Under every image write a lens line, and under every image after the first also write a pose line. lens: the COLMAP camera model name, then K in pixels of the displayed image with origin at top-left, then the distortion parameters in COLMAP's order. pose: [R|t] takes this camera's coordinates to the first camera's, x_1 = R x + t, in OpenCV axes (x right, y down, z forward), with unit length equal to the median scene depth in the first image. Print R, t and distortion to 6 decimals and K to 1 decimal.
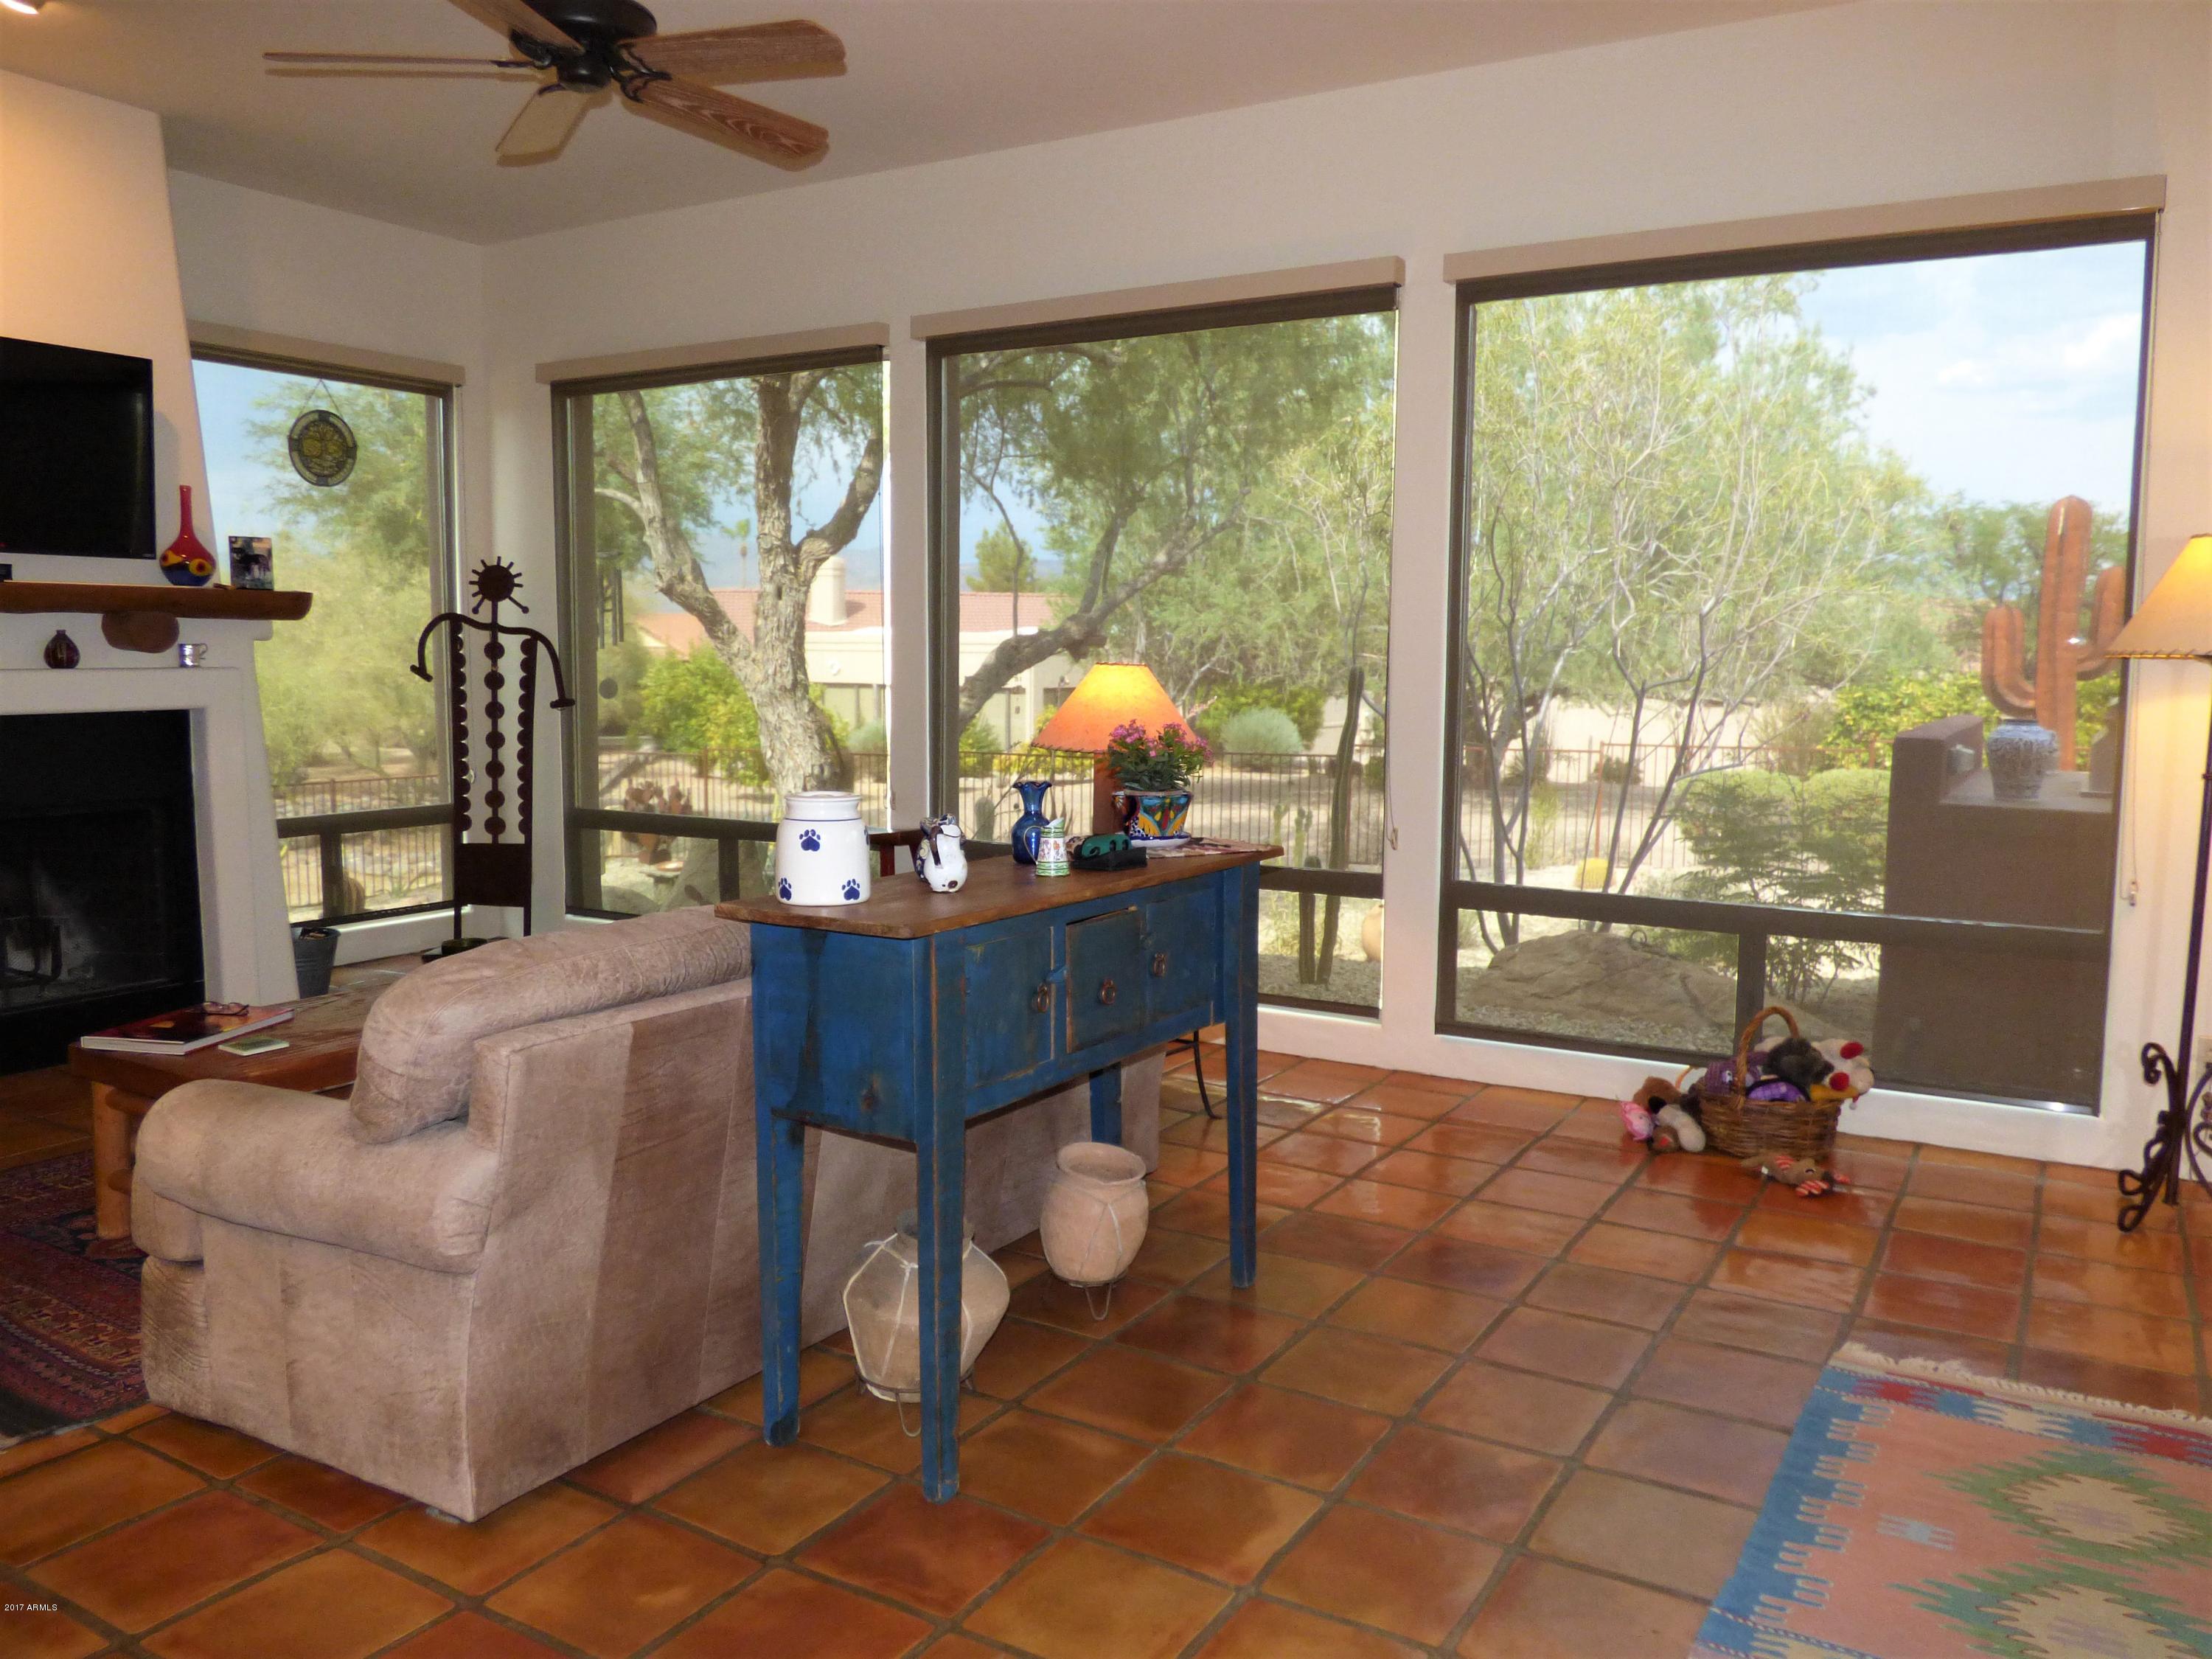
lens RADIAL K [[1682.5, 0, 1106.0], [0, 1682.5, 829.5], [0, 0, 1]] dist [0.002783, 0.006194]
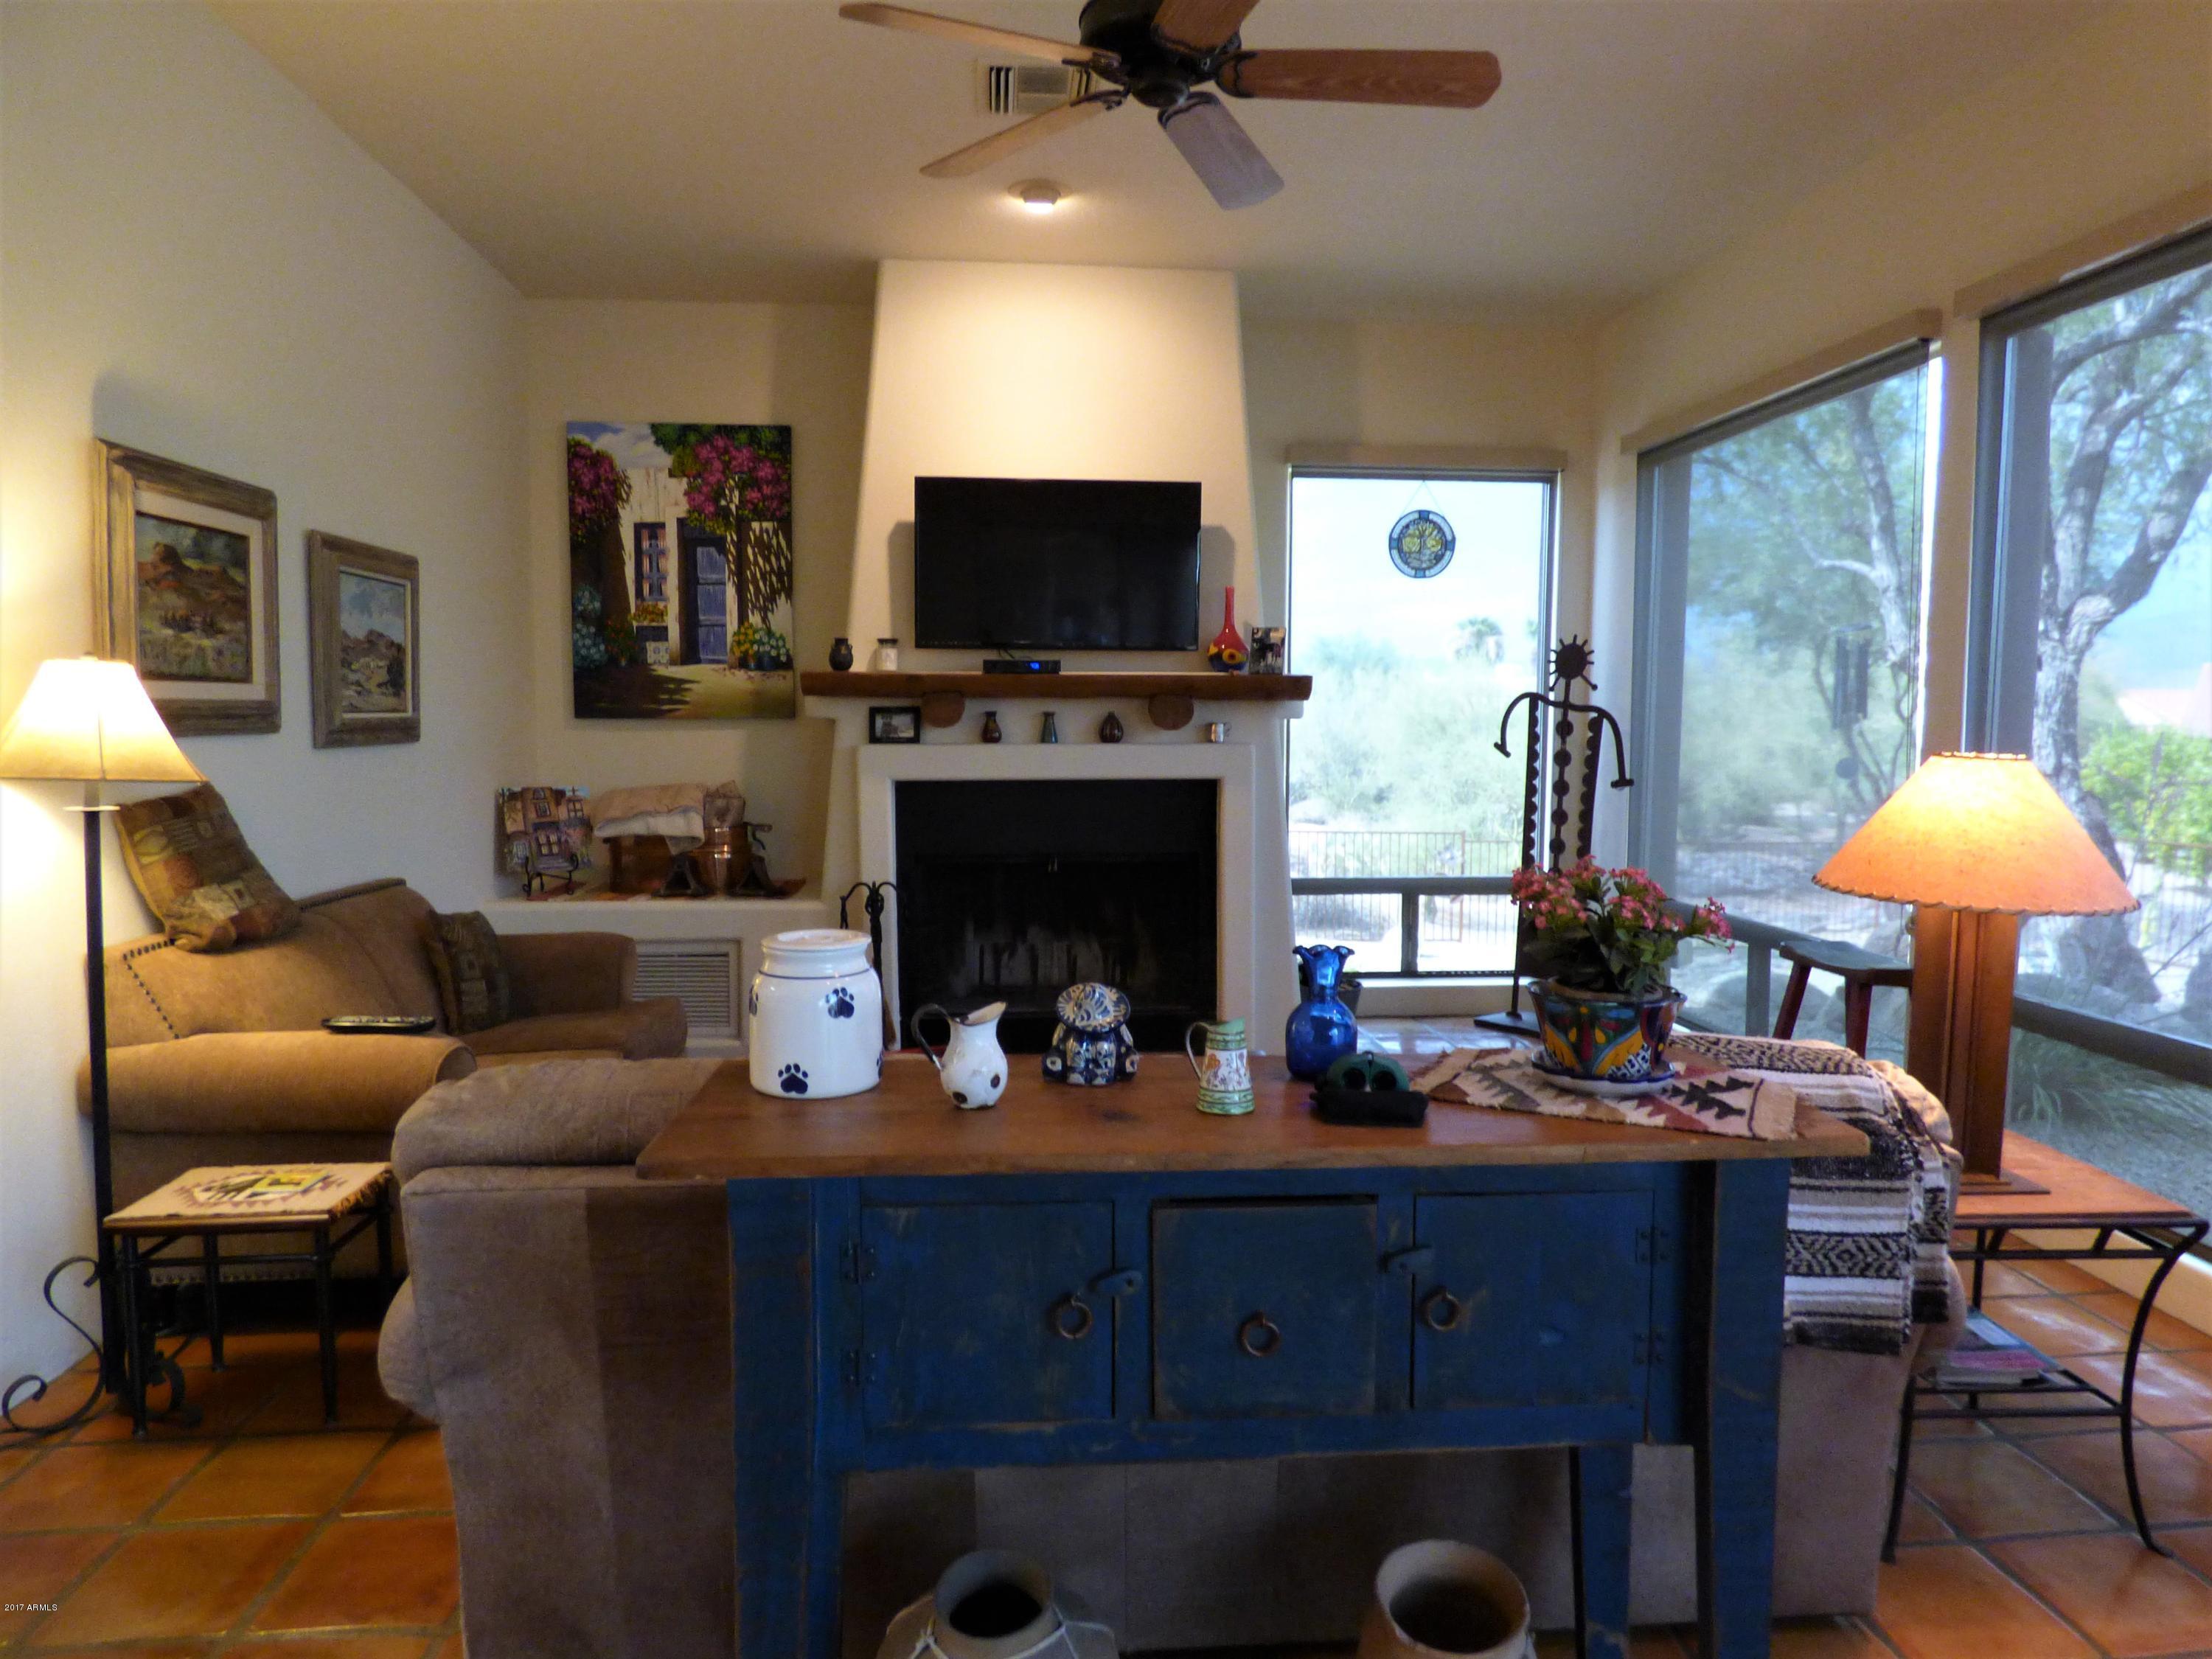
lens RADIAL K [[1398.4, 0, 1106.0], [0, 1398.4, 829.5], [0, 0, 1]] dist [0.002860, -0.043440]
pose [[0.589756, 0.061511, -0.805235, 0.157743], [-0.087347, 0.996104, 0.012118, -0.034689], [0.802844, 0.063188, 0.592832, 0.308645]]
